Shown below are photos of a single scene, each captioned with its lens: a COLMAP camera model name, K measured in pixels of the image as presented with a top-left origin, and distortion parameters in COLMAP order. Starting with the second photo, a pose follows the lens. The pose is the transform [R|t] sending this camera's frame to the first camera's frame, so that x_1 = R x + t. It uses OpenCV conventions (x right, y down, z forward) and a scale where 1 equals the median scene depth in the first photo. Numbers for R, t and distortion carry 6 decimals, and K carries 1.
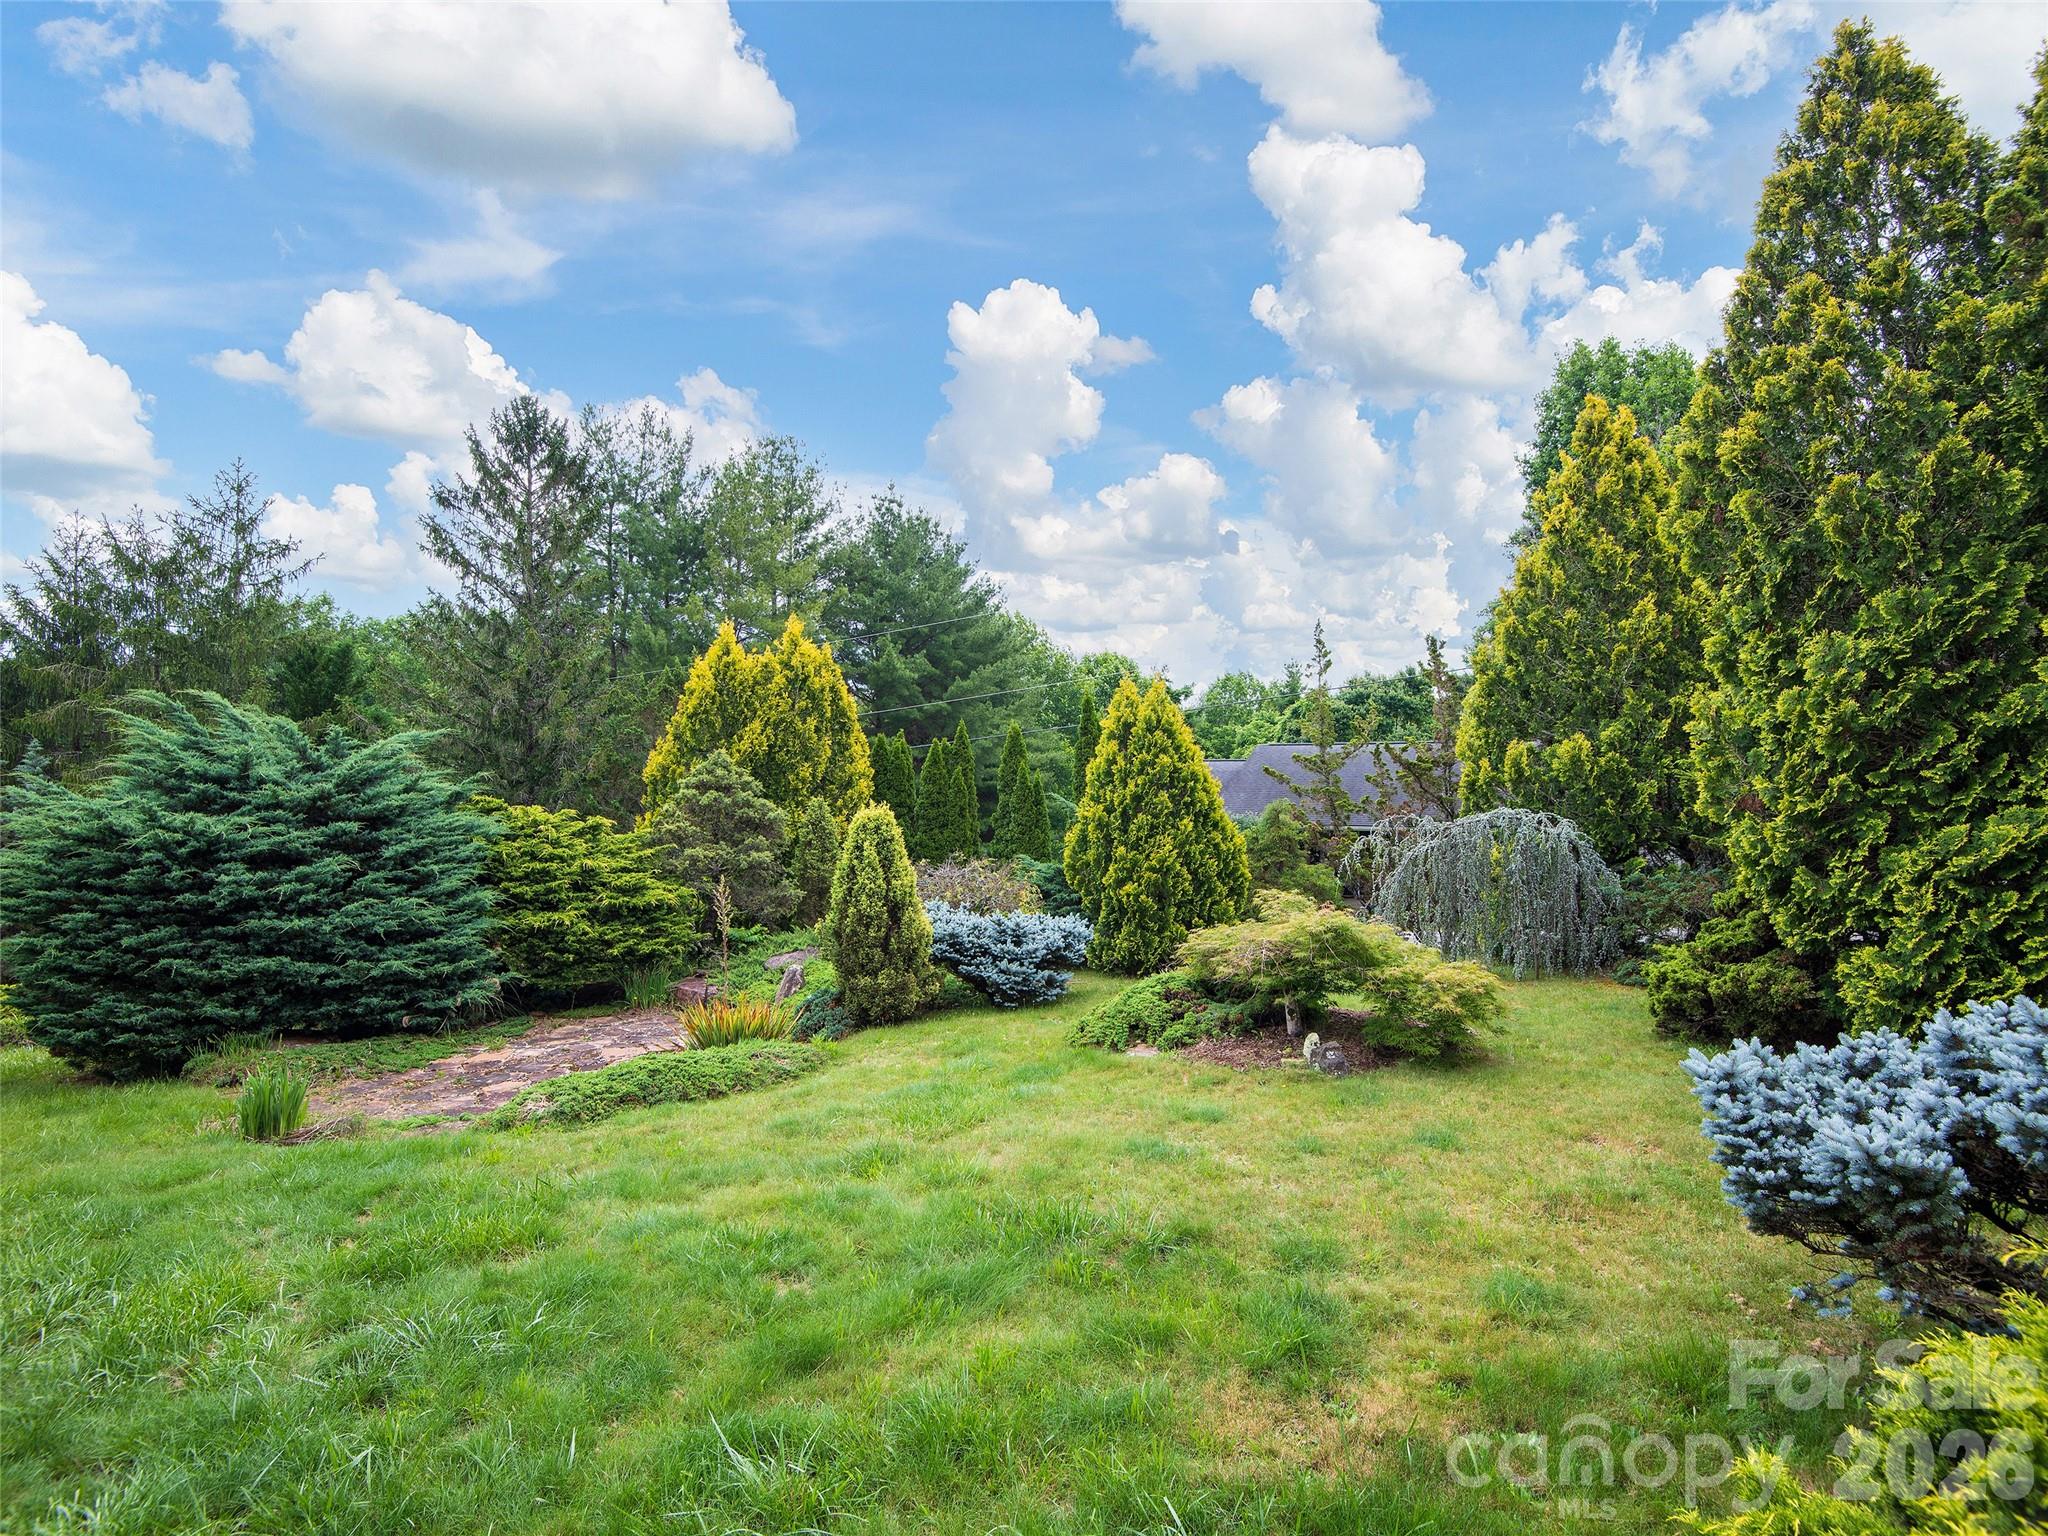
lens RADIAL K [[1104.5, 0, 1026.5], [0, 1104.5, 763.1], [0, 0, 1]] dist [-0.024434, -0.021085]
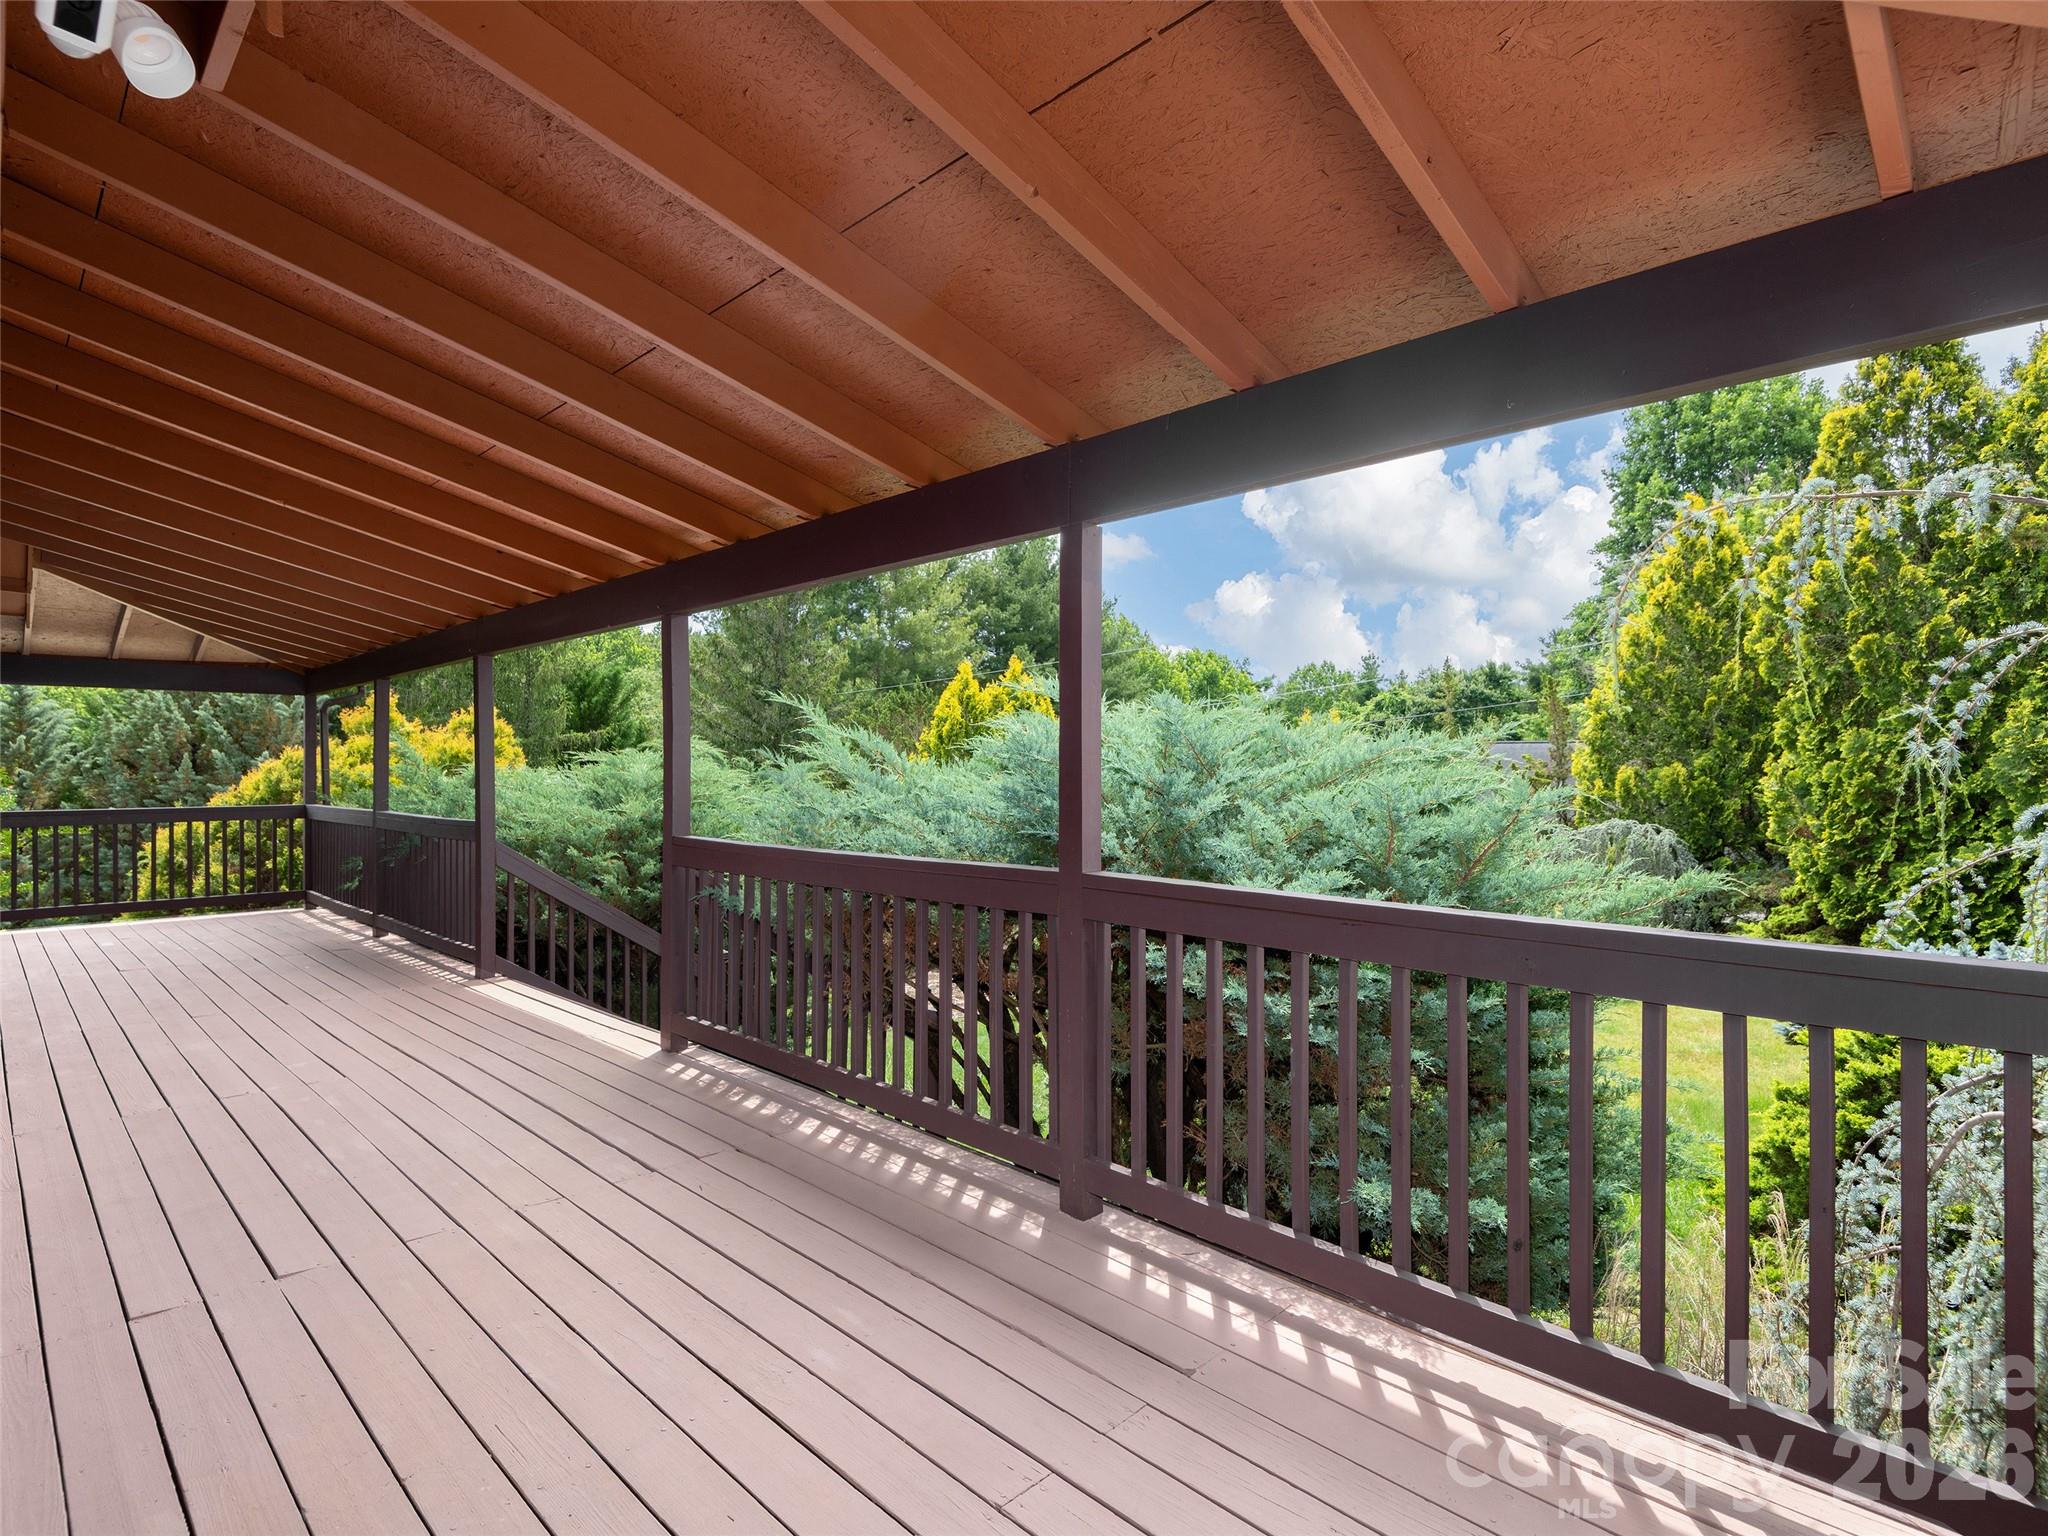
lens RADIAL K [[1046.6, 0, 1030.8], [0, 1046.6, 770.2], [0, 0, 1]] dist [-0.000937, -0.000526]
pose [[0.997374, -0.001504, -0.072402, -0.301054], [0.002923, 0.999806, 0.019497, -0.076198], [0.072359, -0.019658, 0.997185, -0.519243]]
